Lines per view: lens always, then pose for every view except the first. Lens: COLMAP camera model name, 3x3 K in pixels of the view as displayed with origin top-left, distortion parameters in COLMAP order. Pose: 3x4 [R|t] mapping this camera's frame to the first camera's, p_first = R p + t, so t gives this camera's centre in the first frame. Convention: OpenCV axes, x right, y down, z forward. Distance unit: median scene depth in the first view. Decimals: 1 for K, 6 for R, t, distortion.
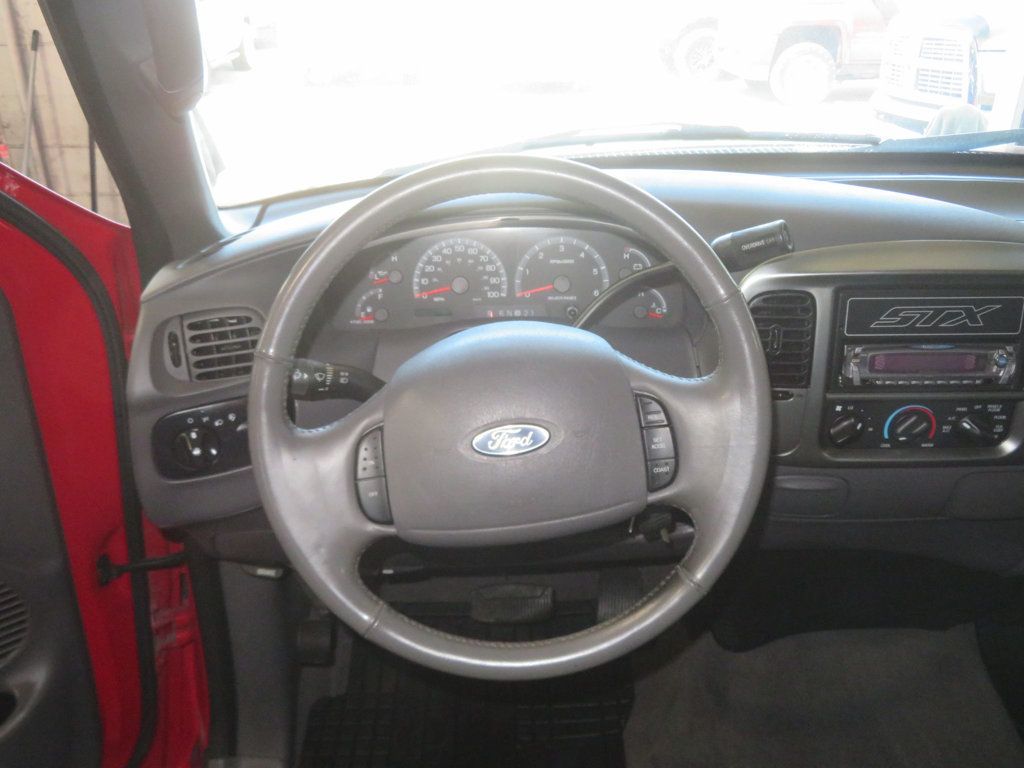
lens RADIAL K [[883.9, 0, 514.4], [0, 883.9, 371.9], [0, 0, 1]] dist [-0.007483, -0.005605]
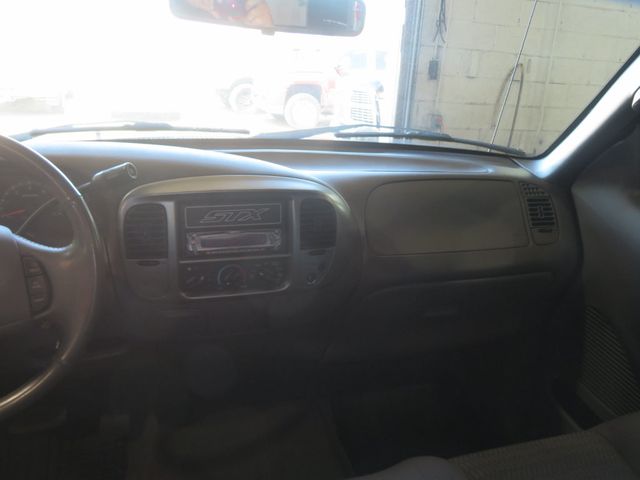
lens RADIAL K [[547.0, 0, 321.6], [0, 547.0, 237.4], [0, 0, 1]] dist [-0.054405, -0.004173]
pose [[0.945708, -0.050819, 0.321020, 0.270081], [0.081057, 0.993369, -0.081537, 0.090081], [-0.314748, 0.103131, 0.943556, -0.139370]]
